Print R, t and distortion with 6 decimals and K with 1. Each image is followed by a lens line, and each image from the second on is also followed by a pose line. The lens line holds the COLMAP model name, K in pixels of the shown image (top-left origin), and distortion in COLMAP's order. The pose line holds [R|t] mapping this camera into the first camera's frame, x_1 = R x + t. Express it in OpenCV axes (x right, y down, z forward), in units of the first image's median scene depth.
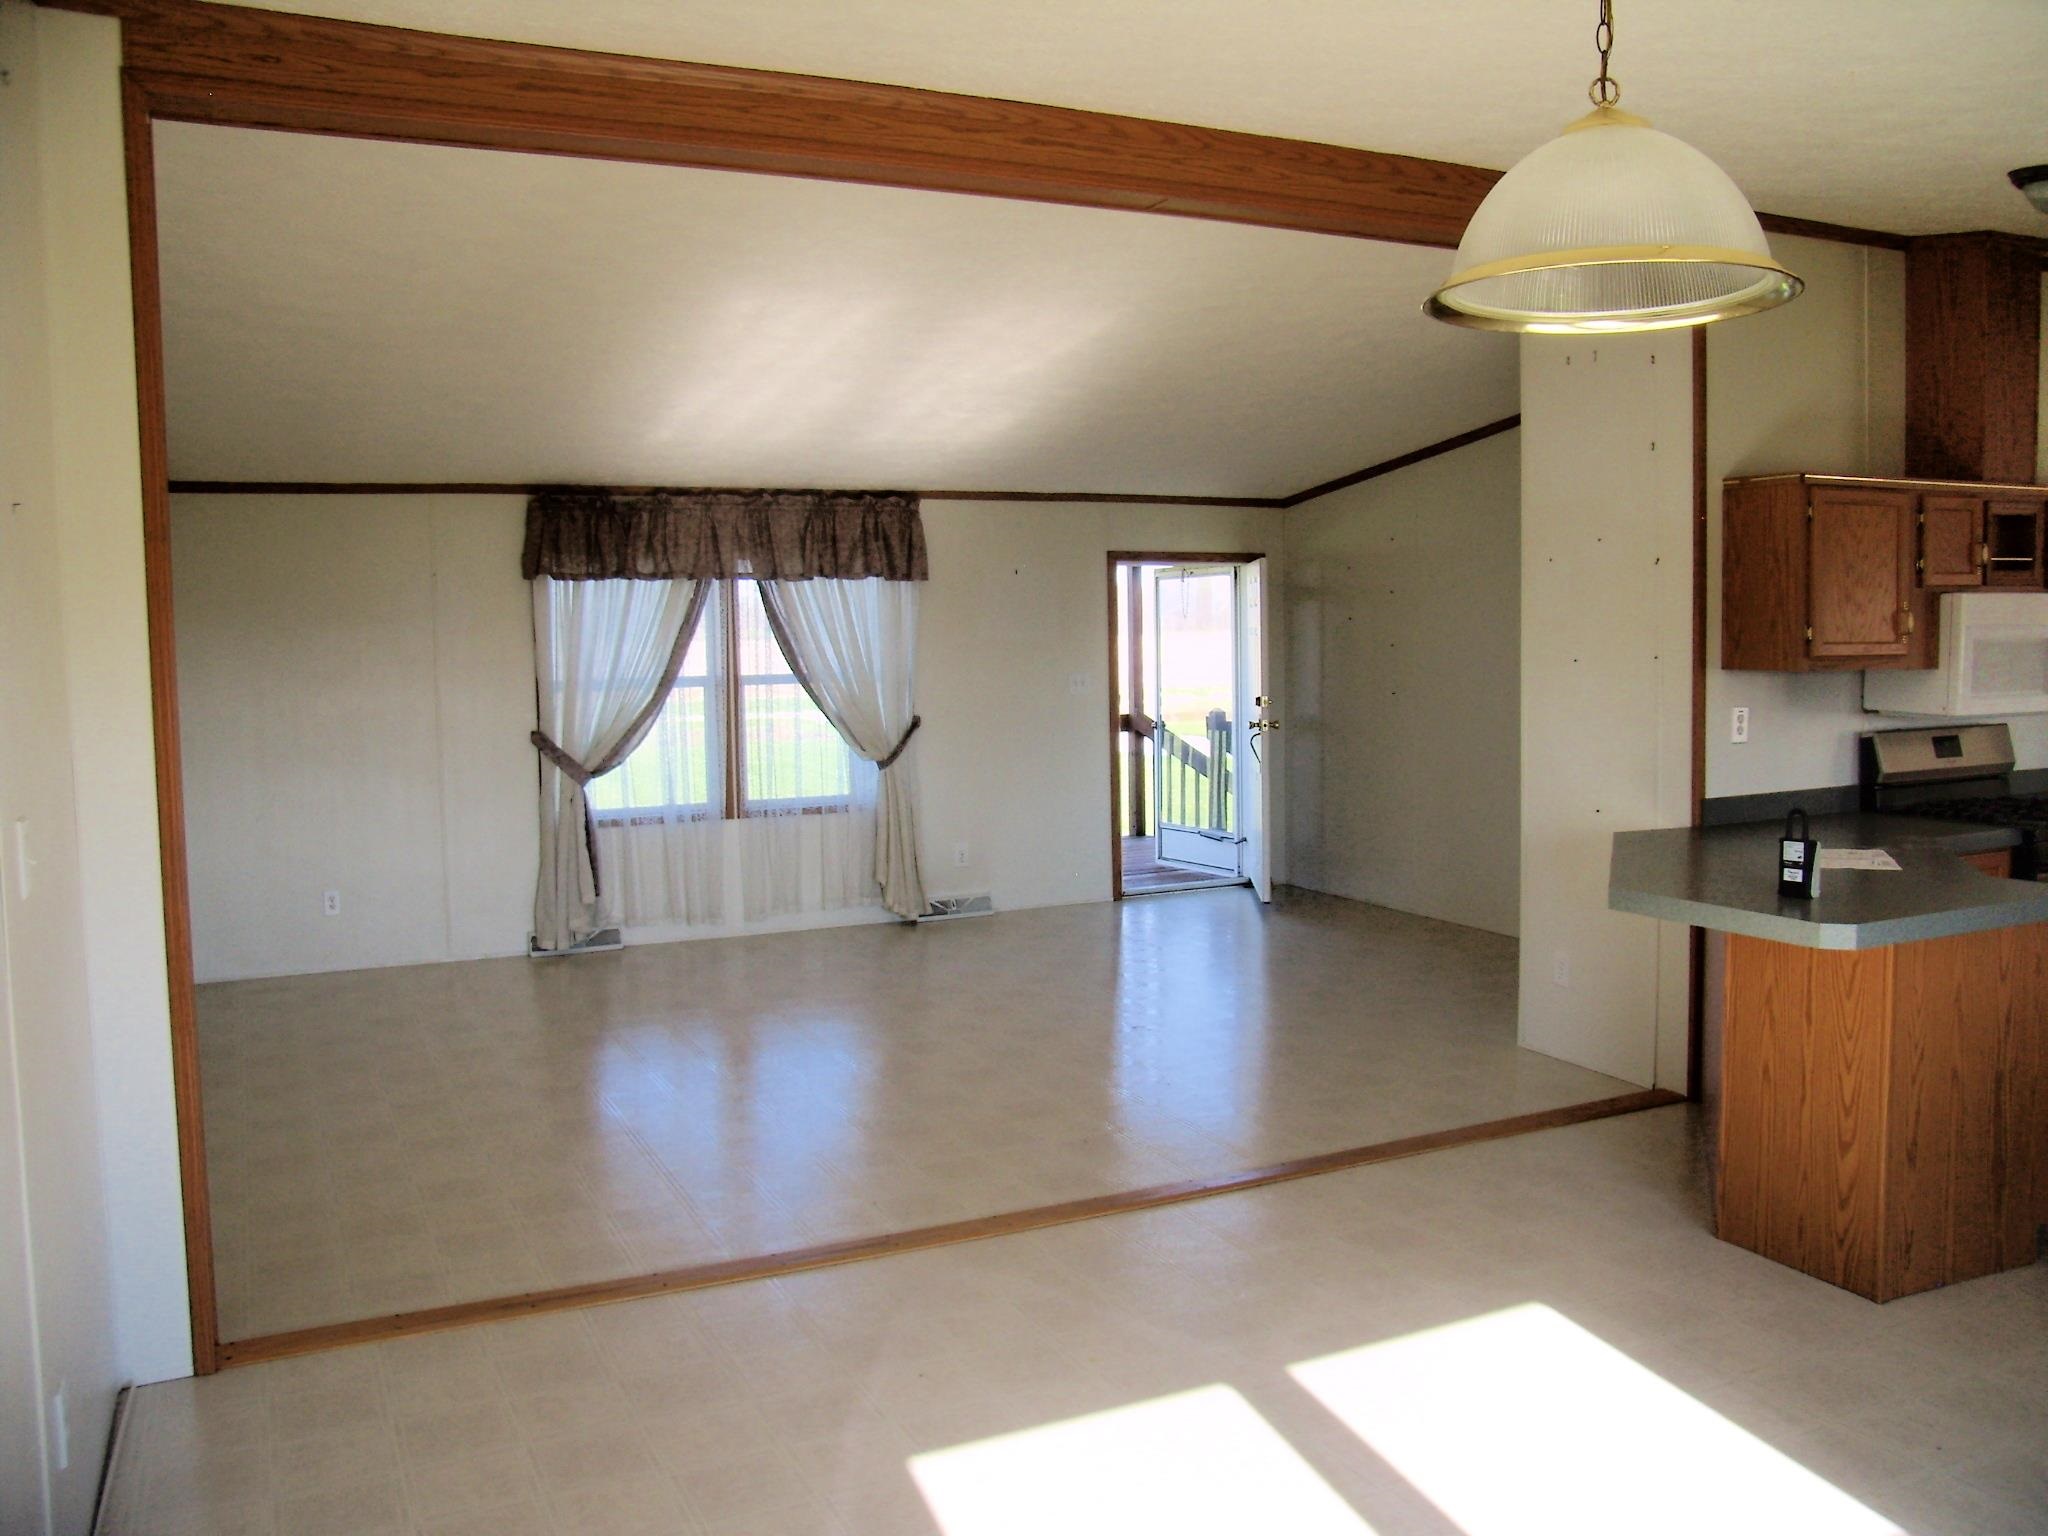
lens RADIAL K [[1708.8, 0, 1049.8], [0, 1708.8, 763.2], [0, 0, 1]] dist [-0.166545, 0.161743]
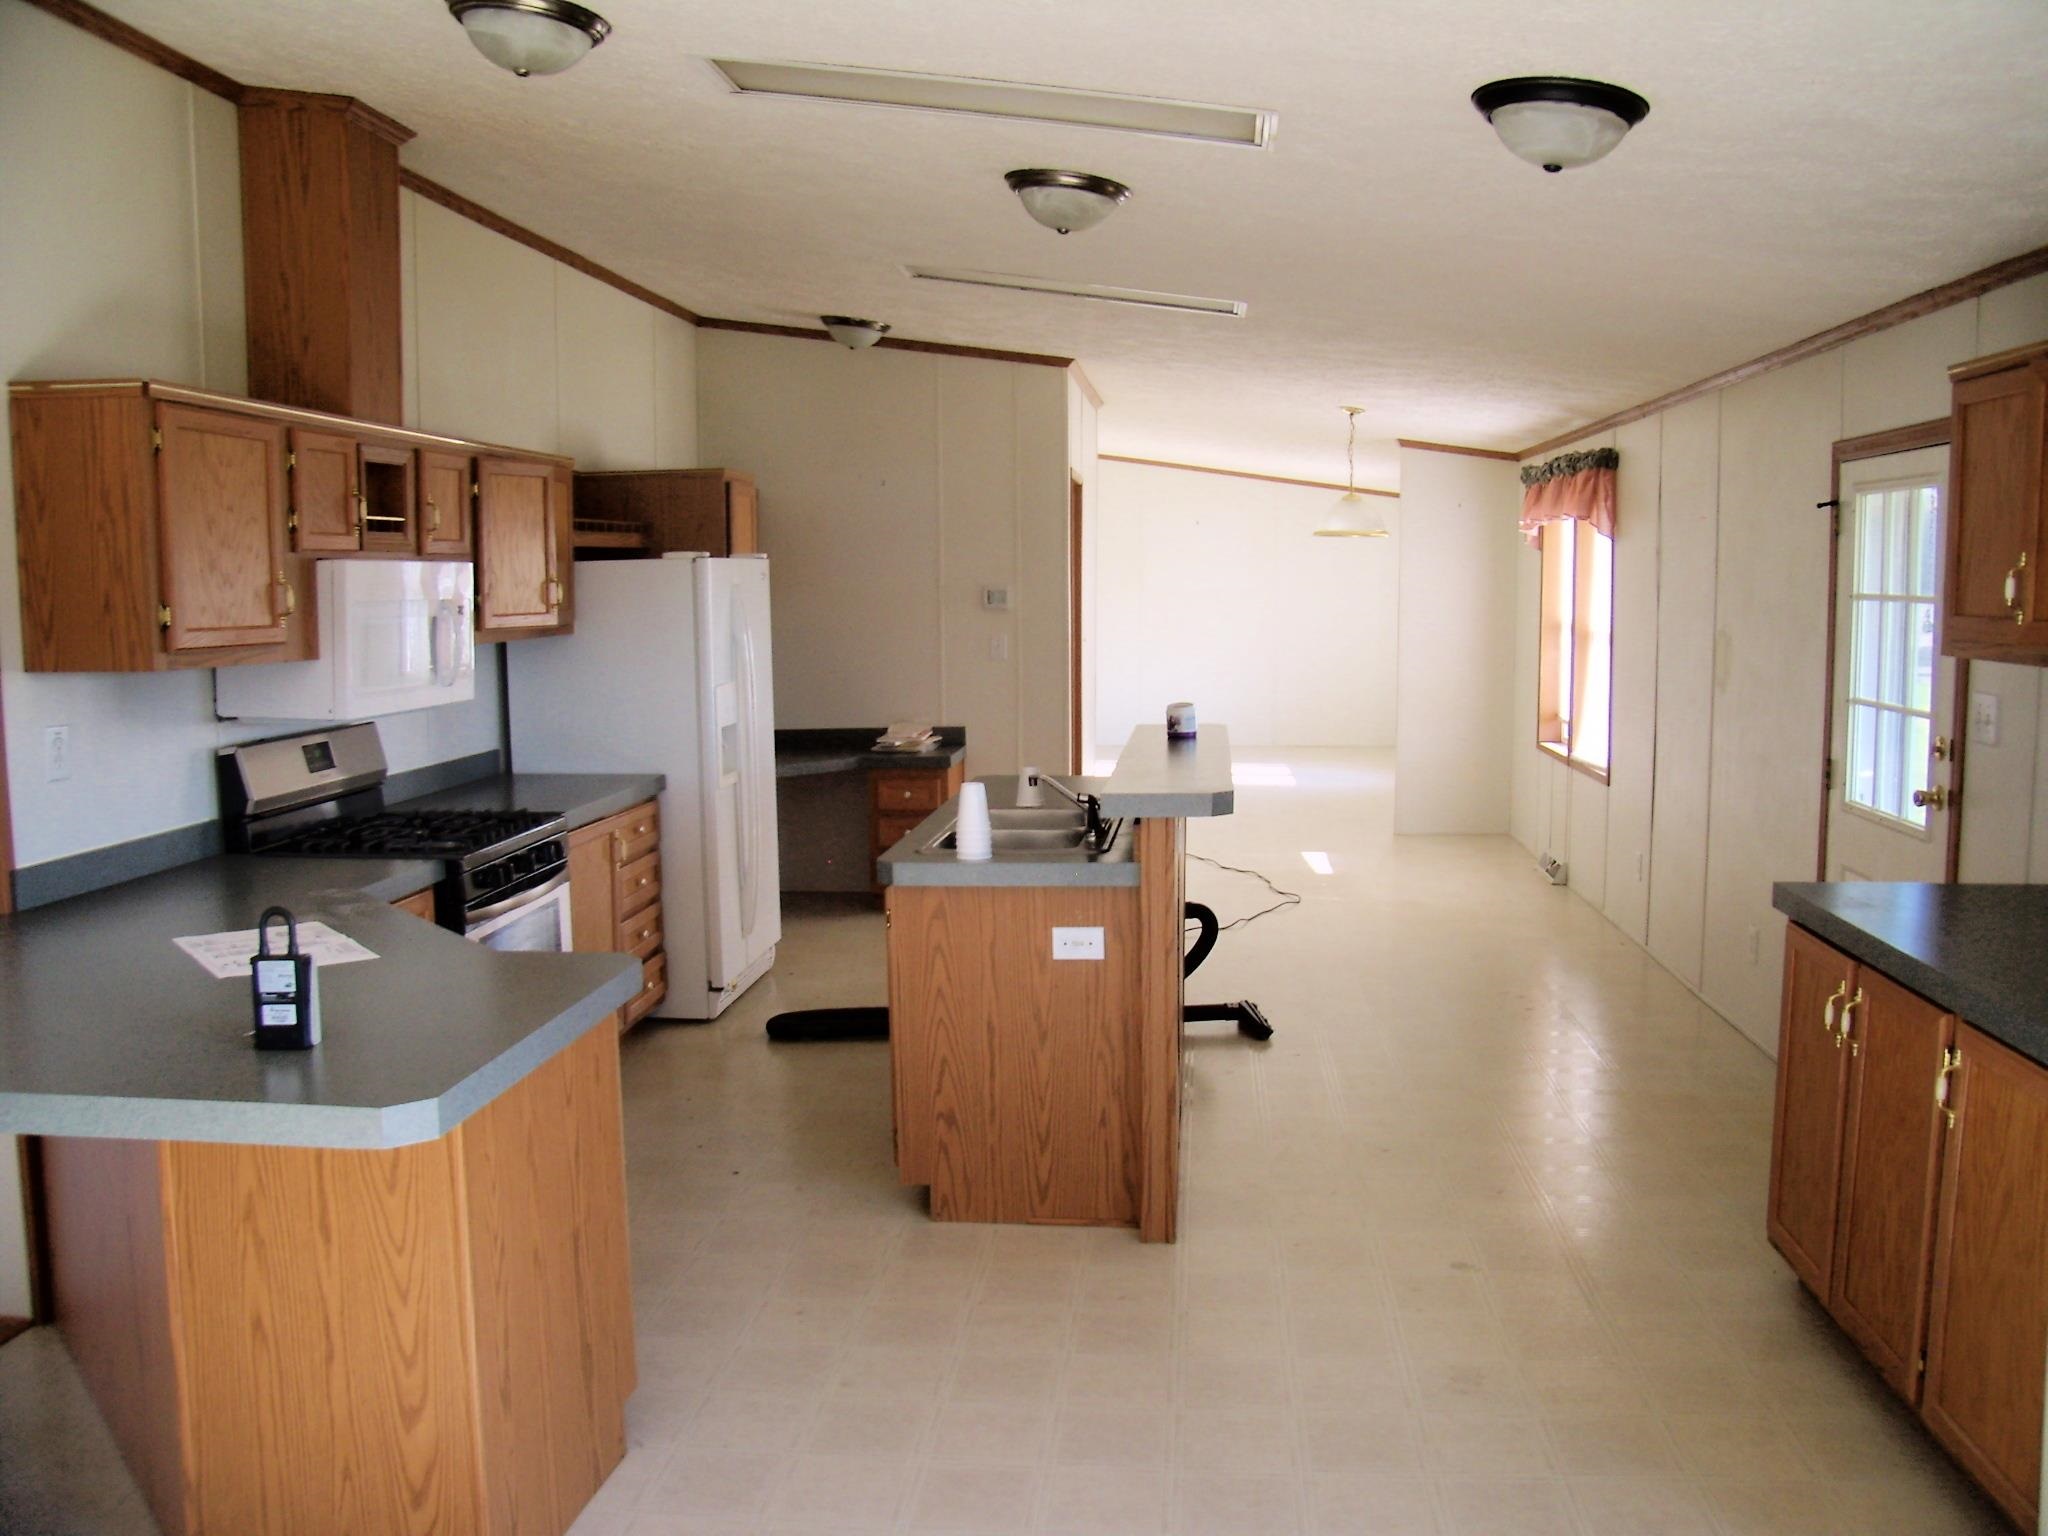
lens RADIAL K [[1708.8, 0, 1049.8], [0, 1708.8, 763.2], [0, 0, 1]] dist [-0.166545, 0.161743]
pose [[0.523307, -0.078449, 0.848526, 0.061505], [0.063592, 0.996572, 0.052918, -0.029503], [-0.849768, 0.026267, 0.526502, 0.319564]]
